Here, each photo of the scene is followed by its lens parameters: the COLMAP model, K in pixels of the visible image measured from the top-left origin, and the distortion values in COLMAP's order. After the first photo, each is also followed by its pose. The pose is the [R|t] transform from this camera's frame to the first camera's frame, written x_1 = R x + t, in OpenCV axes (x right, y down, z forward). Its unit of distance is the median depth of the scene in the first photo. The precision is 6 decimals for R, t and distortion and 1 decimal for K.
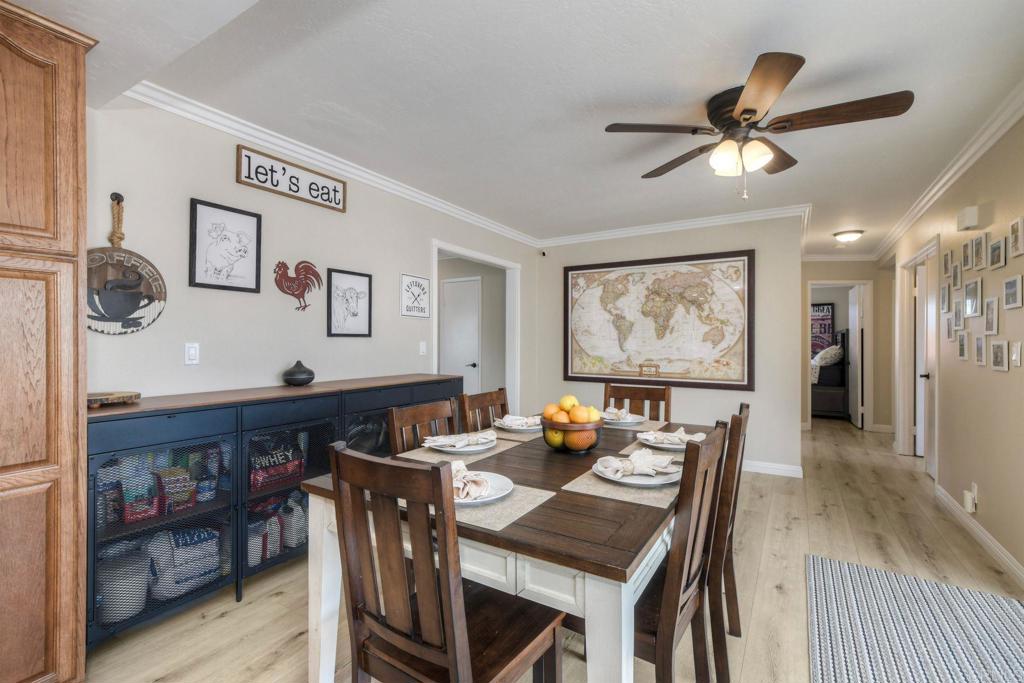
lens RADIAL K [[442.4, 0, 531.4], [0, 442.4, 340.4], [0, 0, 1]] dist [0.001593, -0.000045]
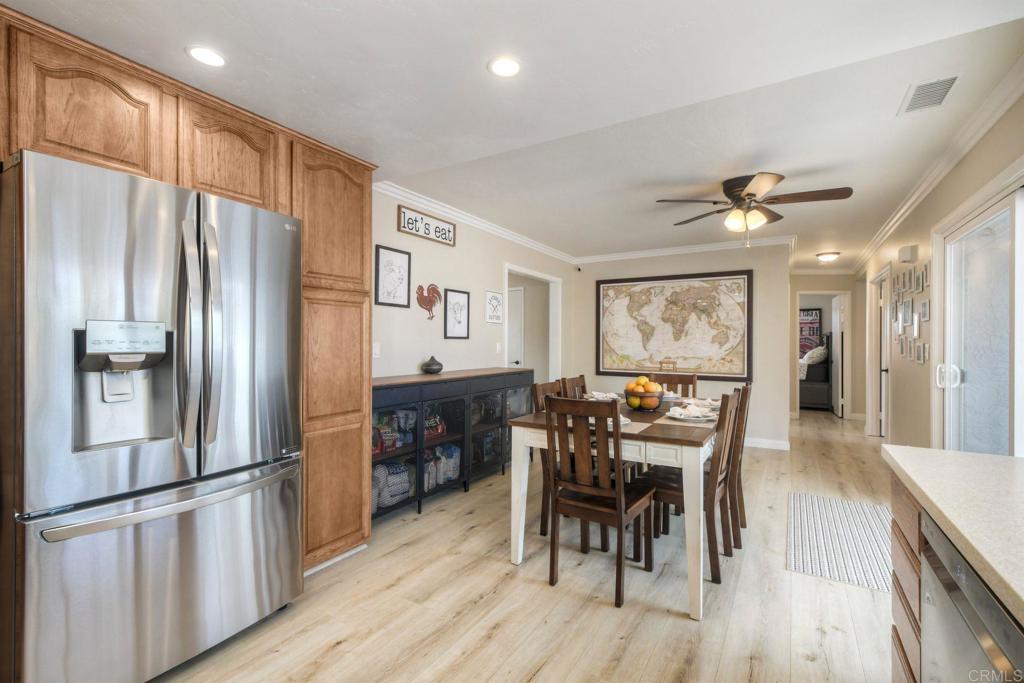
lens RADIAL K [[448.1, 0, 540.9], [0, 448.1, 340.4], [0, 0, 1]] dist [0.000452, -0.000096]
pose [[0.999518, 0.001938, 0.030976, -0.138915], [-0.001880, 0.999996, -0.001907, -0.001005], [-0.030980, 0.001847, 0.999518, -0.258838]]
